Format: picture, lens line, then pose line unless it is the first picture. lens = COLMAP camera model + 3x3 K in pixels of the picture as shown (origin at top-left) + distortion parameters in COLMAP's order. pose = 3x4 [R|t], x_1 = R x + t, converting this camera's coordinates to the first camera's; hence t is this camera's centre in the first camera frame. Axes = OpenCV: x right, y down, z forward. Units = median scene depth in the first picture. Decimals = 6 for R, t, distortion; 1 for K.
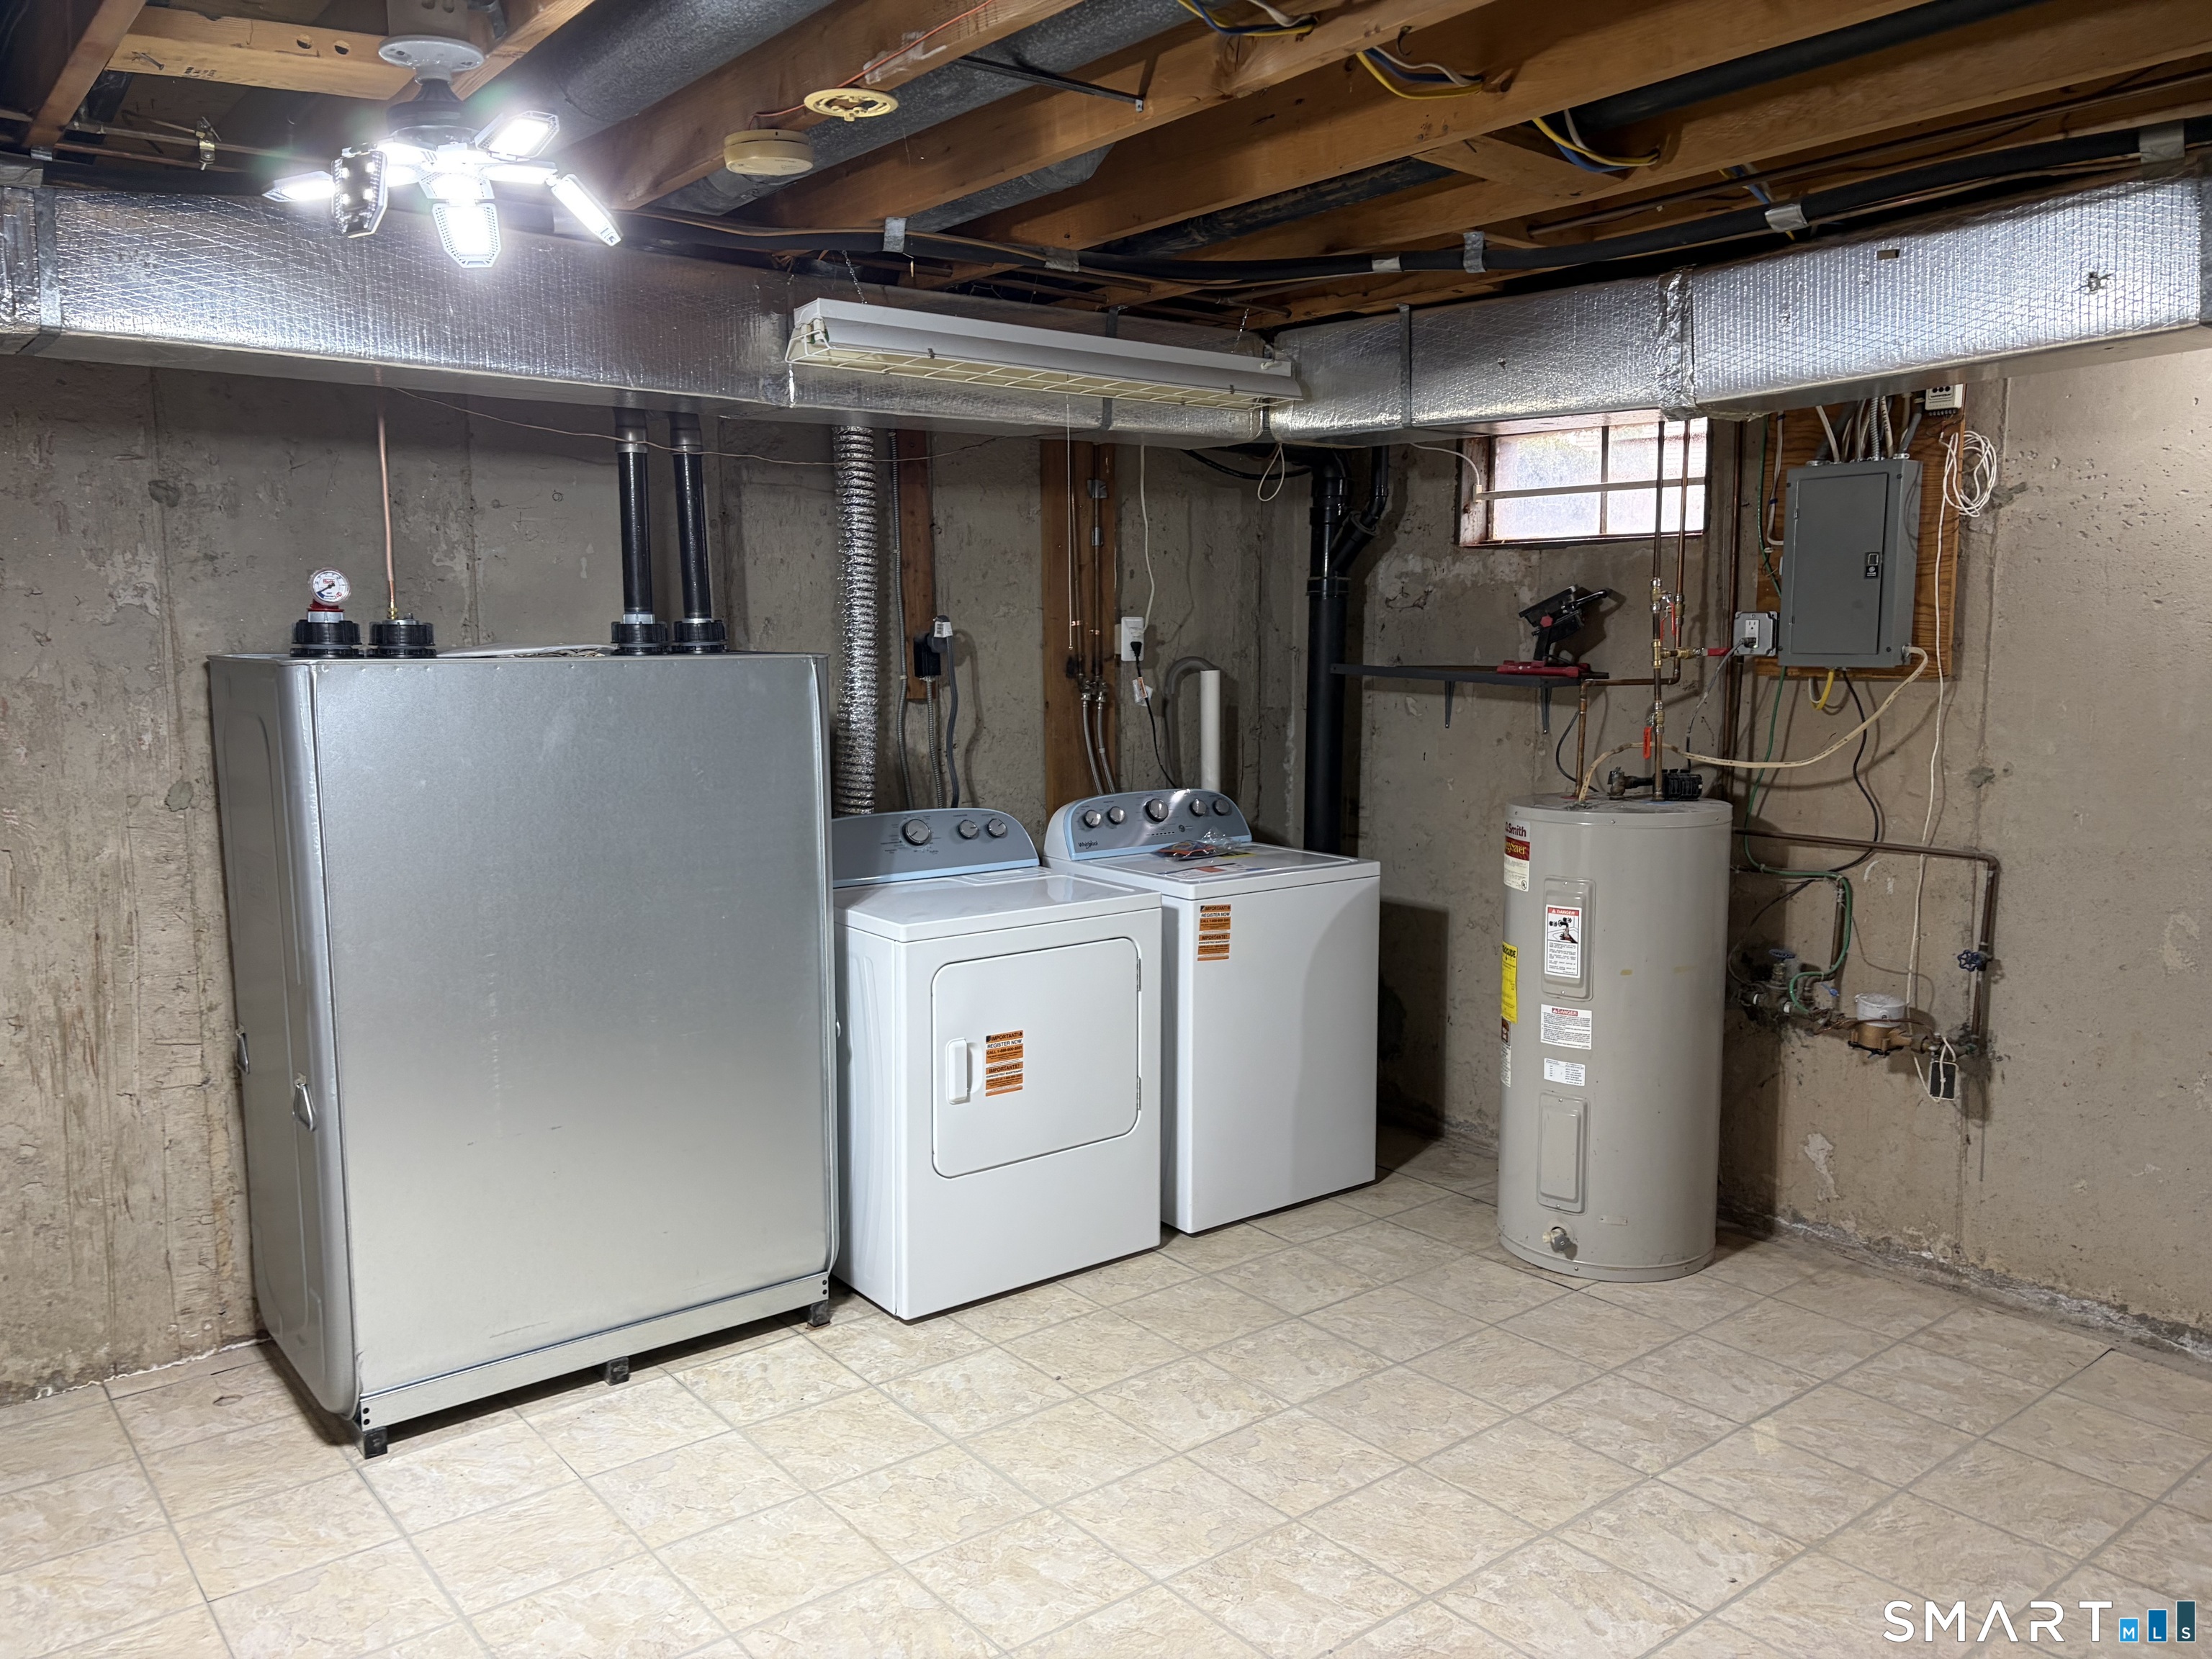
lens RADIAL K [[1688.9, 0, 1112.0], [0, 1688.9, 842.7], [0, 0, 1]] dist [0.032961, 0.007406]
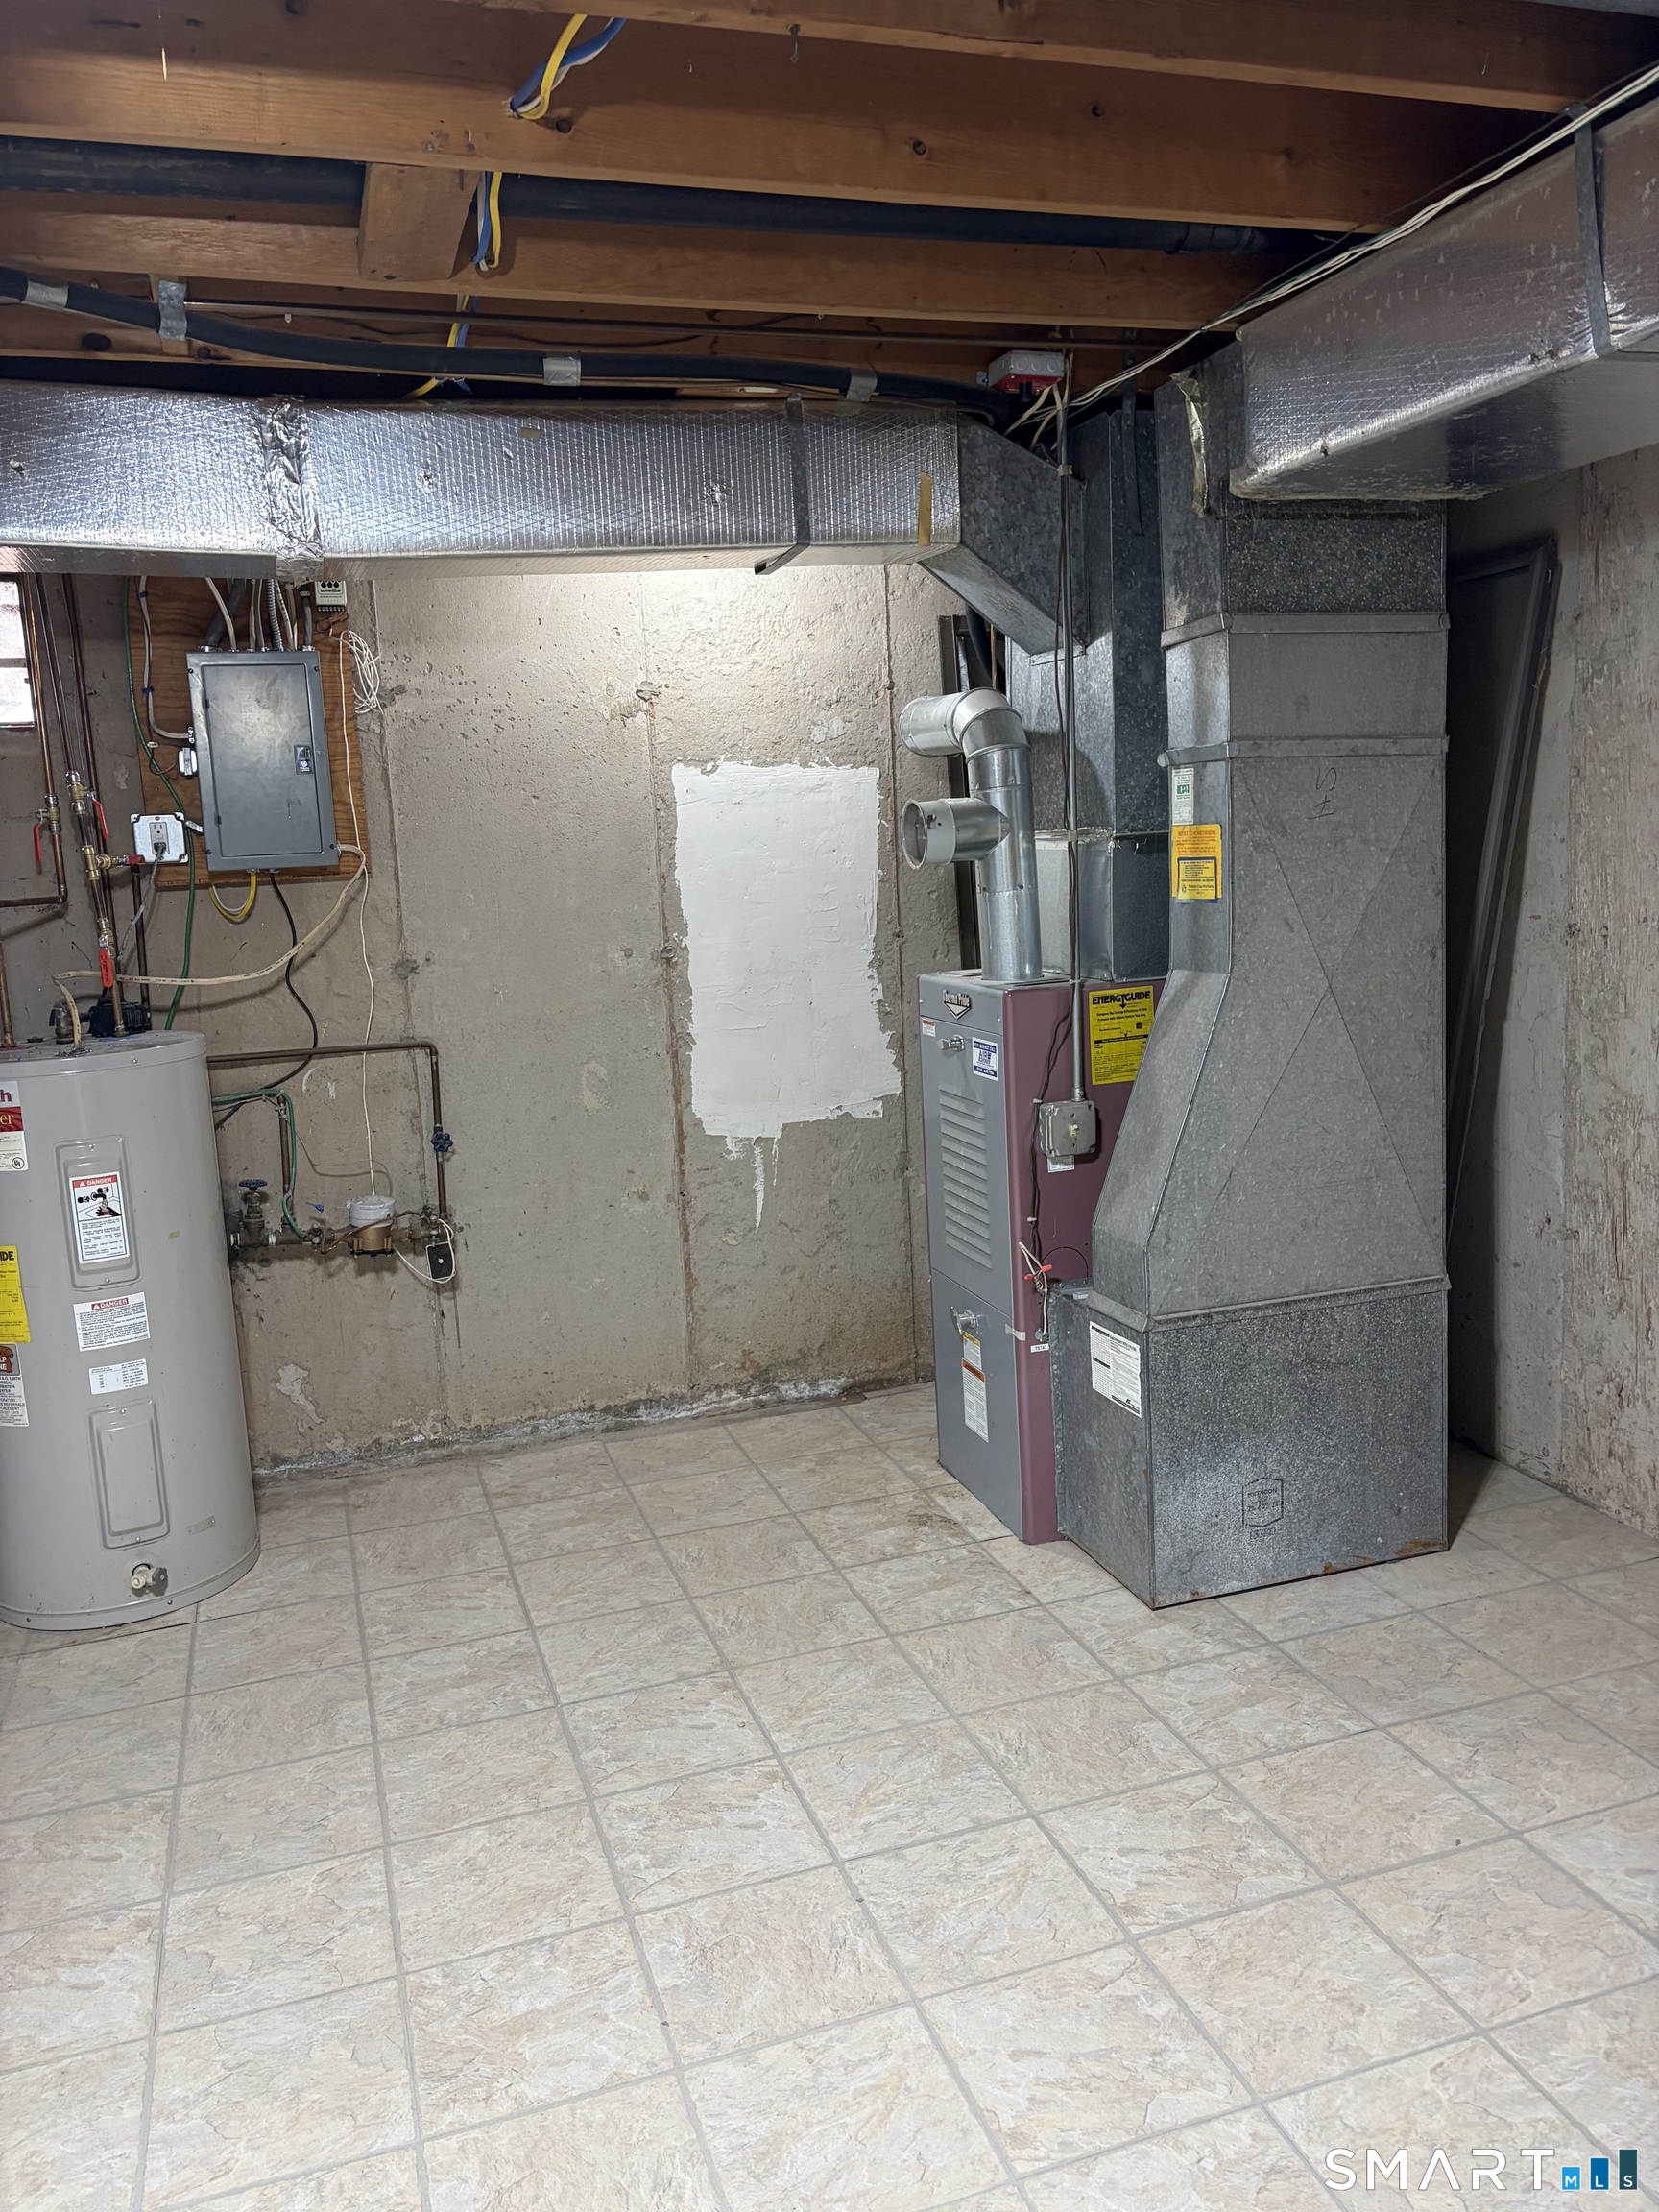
lens RADIAL K [[1688.9, 0, 827.7], [0, 1688.9, 1099.5], [0, 0, 1]] dist [0.032961, 0.007406]
pose [[0.351846, -0.155603, 0.923034, -0.361744], [0.168305, 0.980532, 0.101141, -0.021307], [-0.920803, 0.119765, 0.371185, 0.385483]]
